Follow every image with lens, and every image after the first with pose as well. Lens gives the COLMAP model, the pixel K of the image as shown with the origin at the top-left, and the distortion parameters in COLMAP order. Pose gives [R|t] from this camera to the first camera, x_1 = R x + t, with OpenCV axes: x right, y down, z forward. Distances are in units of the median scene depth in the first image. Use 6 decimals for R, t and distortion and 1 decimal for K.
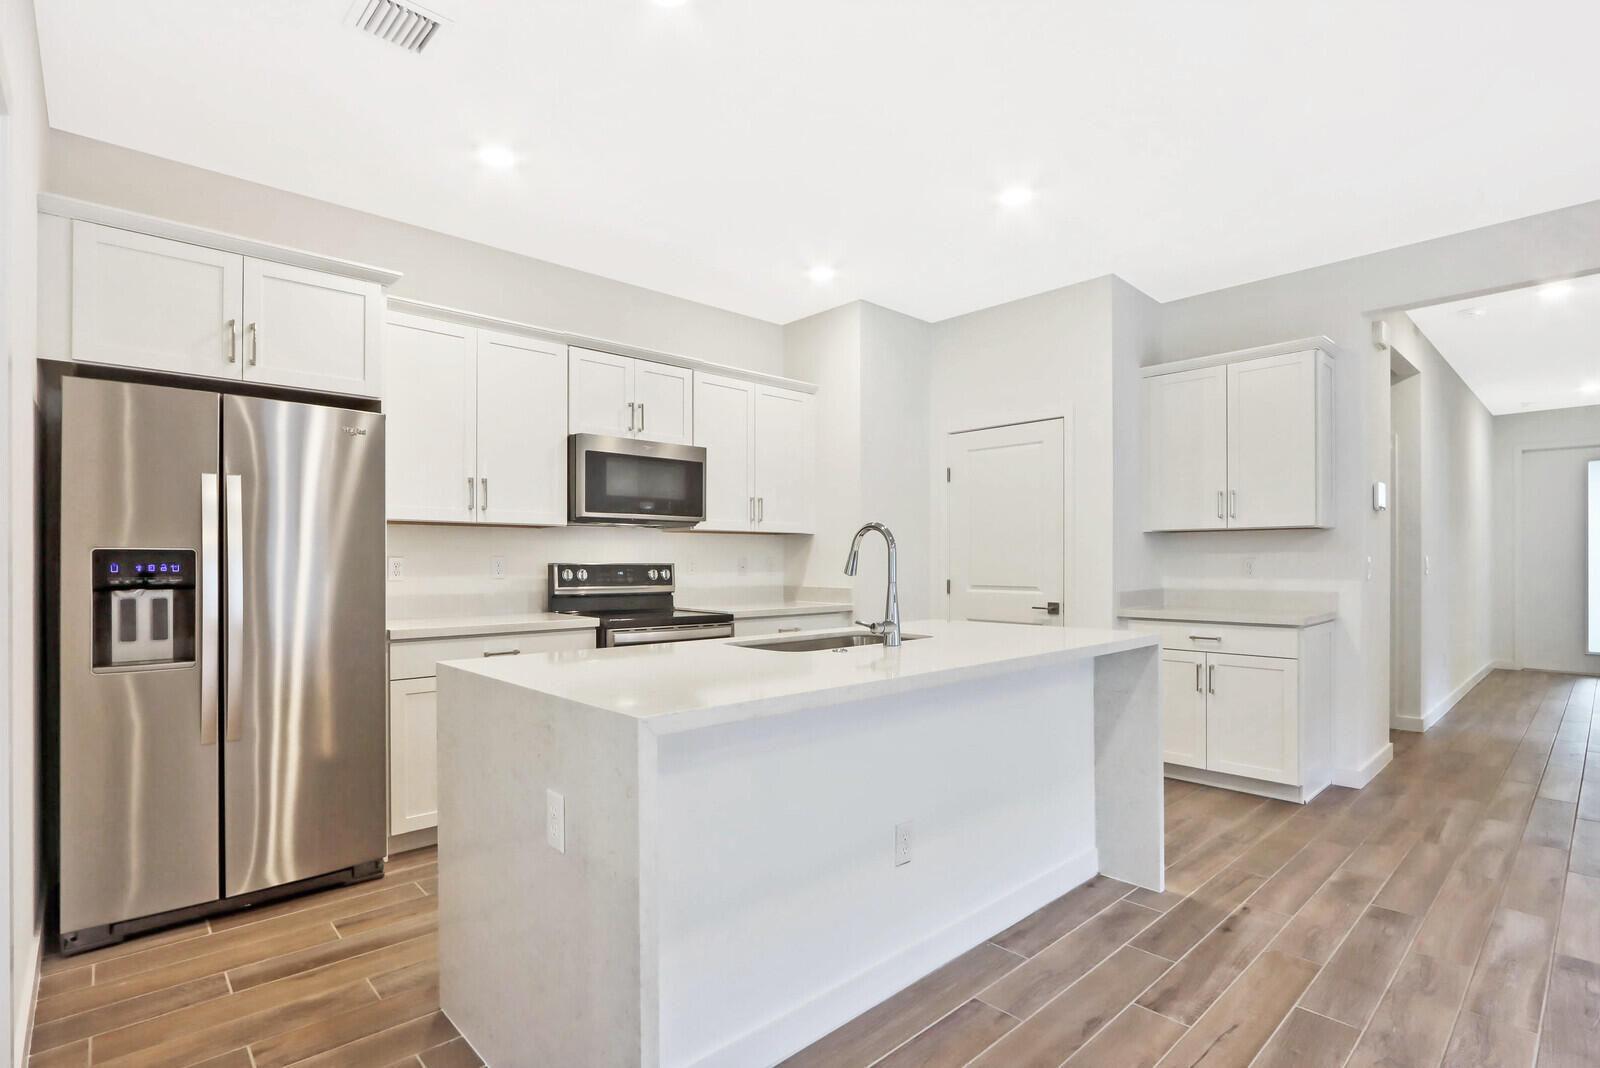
lens RADIAL K [[765.5, 0, 804.8], [0, 765.5, 558.4], [0, 0, 1]] dist [-0.022535, 0.003962]
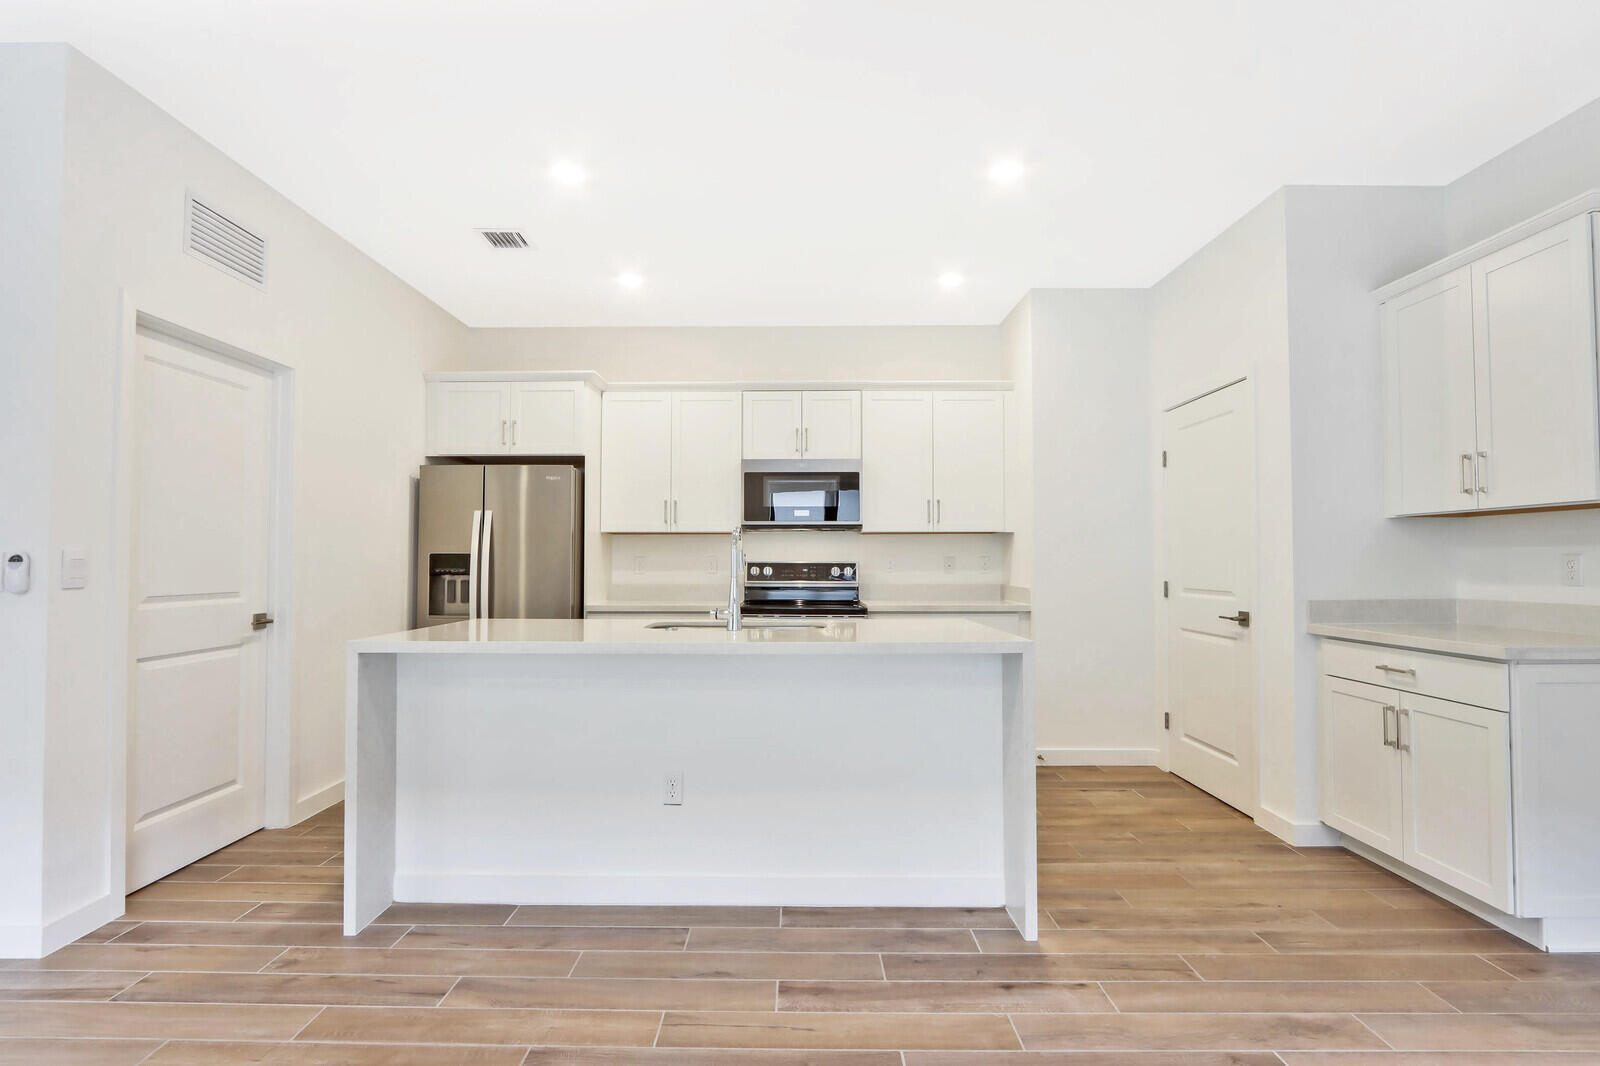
lens RADIAL K [[765.5, 0, 797.7], [0, 765.5, 540.8], [0, 0, 1]] dist [-0.022535, 0.003962]
pose [[0.729842, -0.018457, -0.683367, 0.606760], [0.001951, 0.999688, -0.024918, 0.003465], [0.683613, 0.016853, 0.729650, 0.124923]]
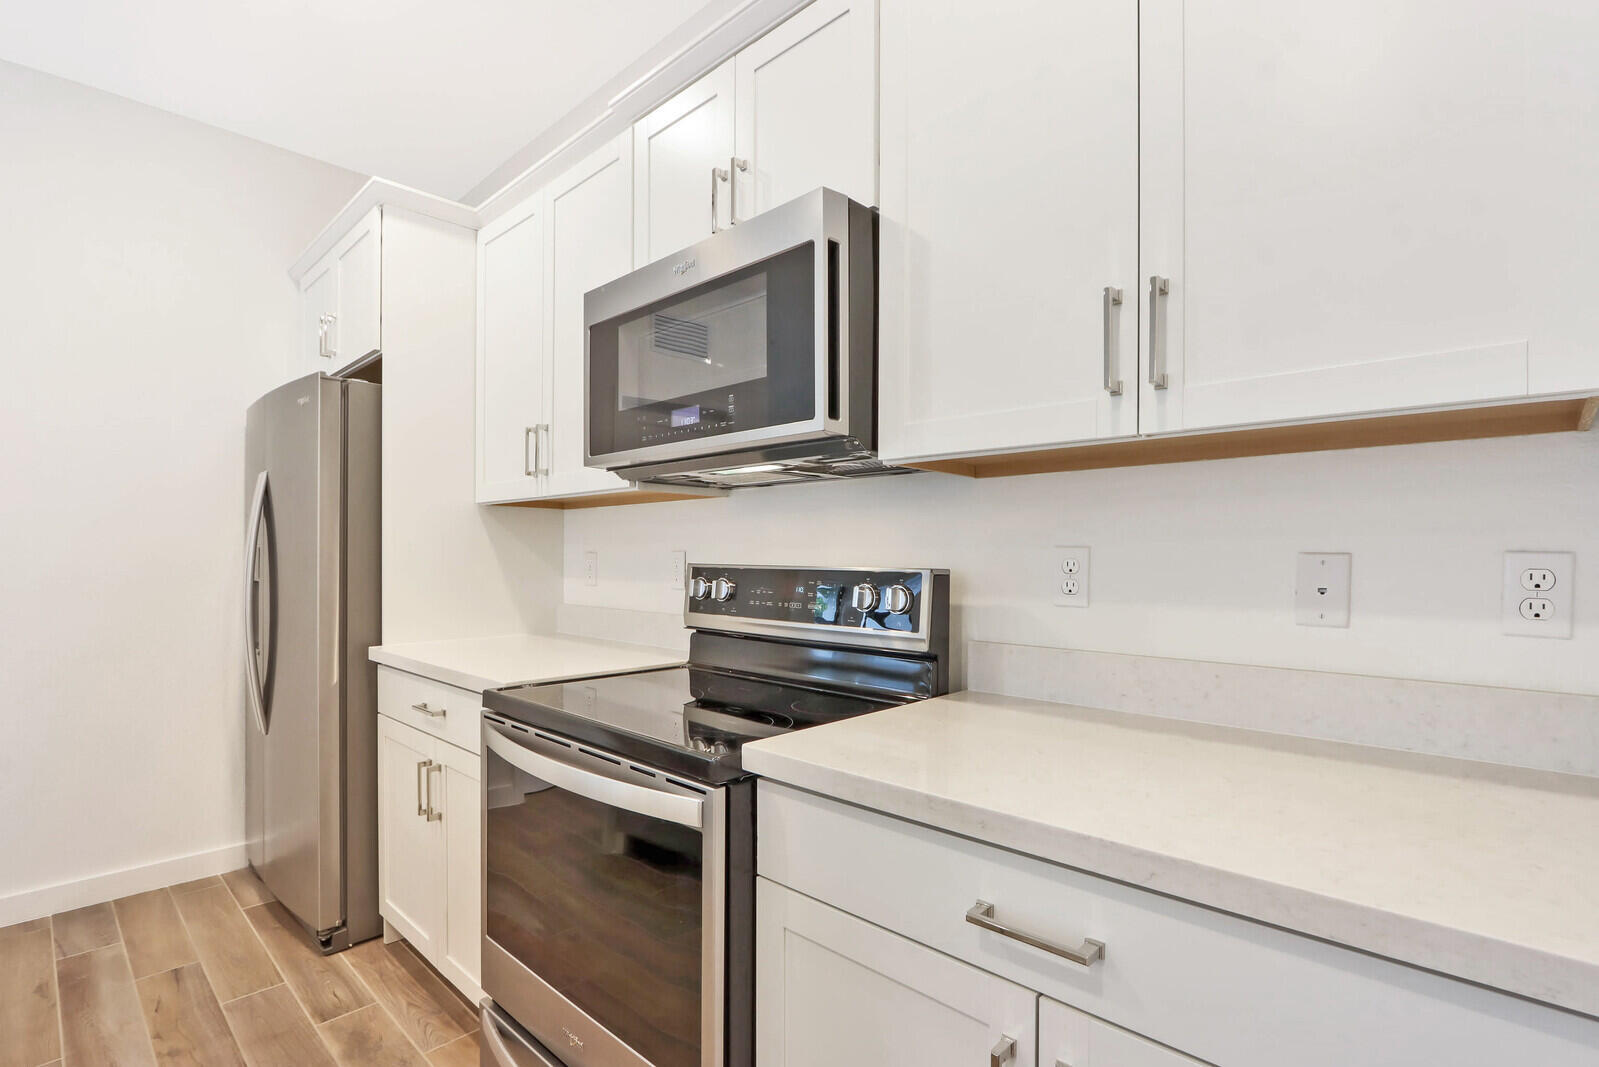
lens RADIAL K [[765.0, 0, 811.5], [0, 765.0, 548.9], [0, 0, 1]] dist [-0.022535, 0.003962]
pose [[0.045655, -0.009092, -0.998916, 0.182875], [-0.002558, 0.999954, -0.009218, 0.001109], [0.998954, 0.002976, 0.045629, 1.051184]]
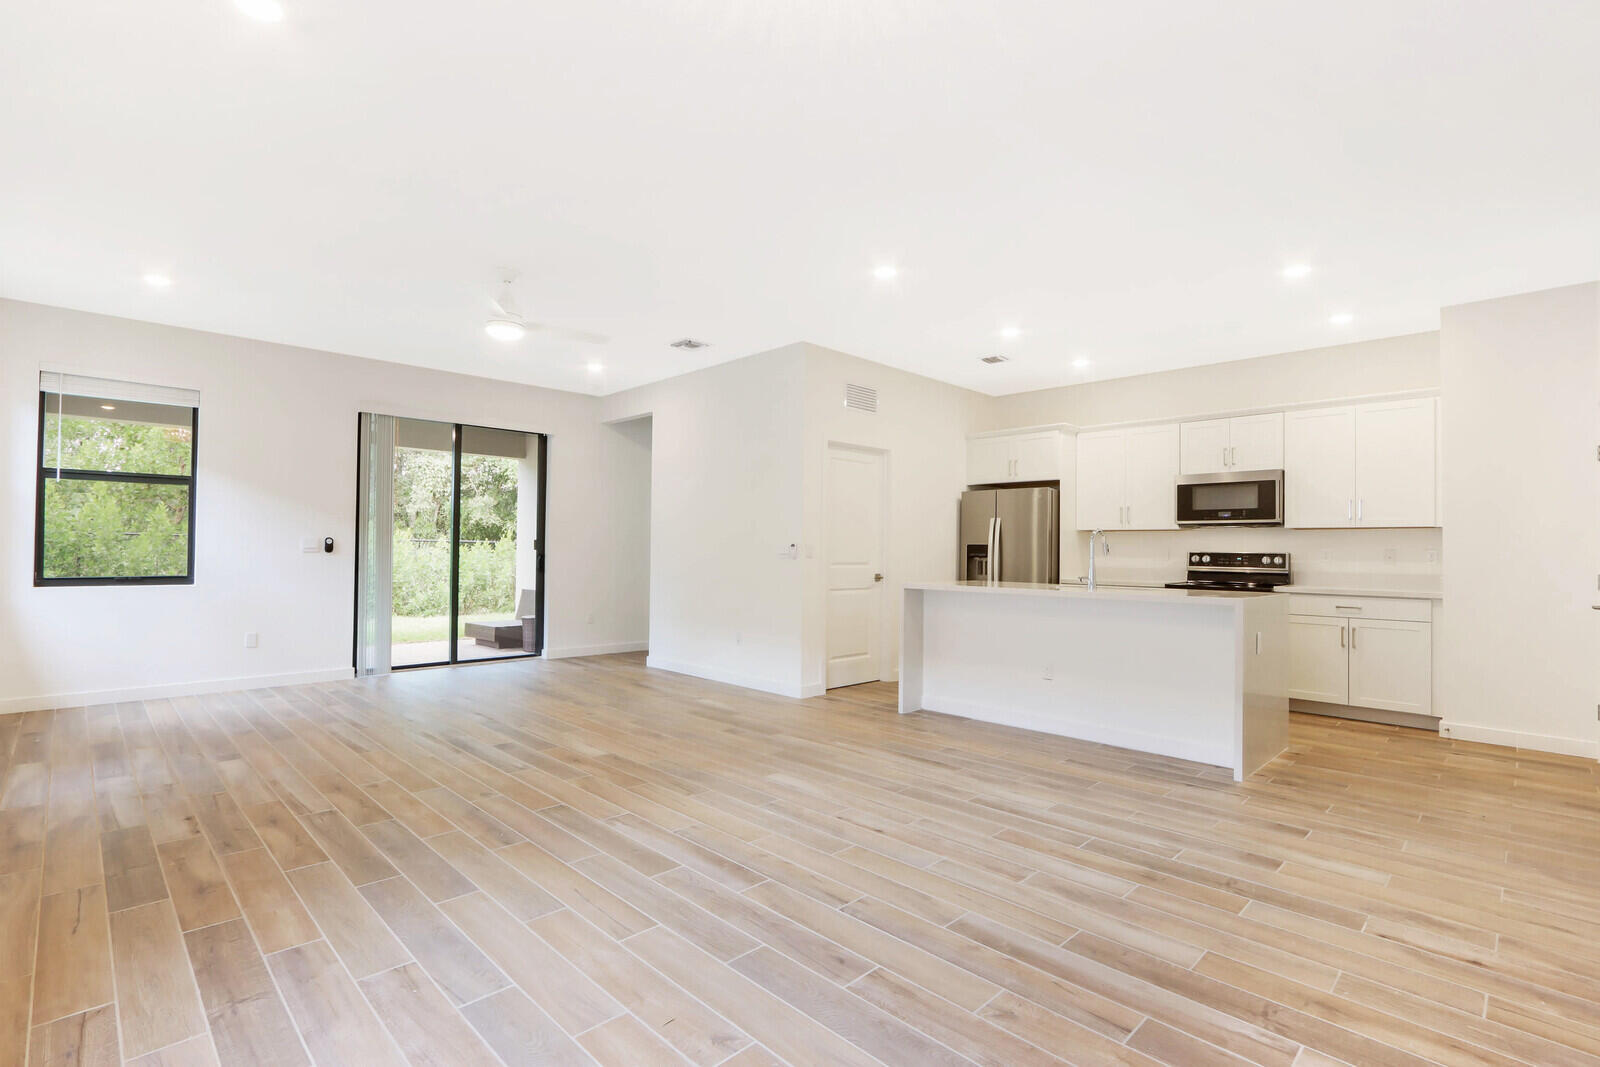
lens RADIAL K [[765.5, 0, 795.9], [0, 765.5, 527.2], [0, 0, 1]] dist [-0.022535, 0.003962]
pose [[0.035767, -0.031650, -0.998859, 1.290686], [-0.010143, 0.999435, -0.032032, 0.014819], [0.999309, 0.011277, 0.035426, 0.086790]]
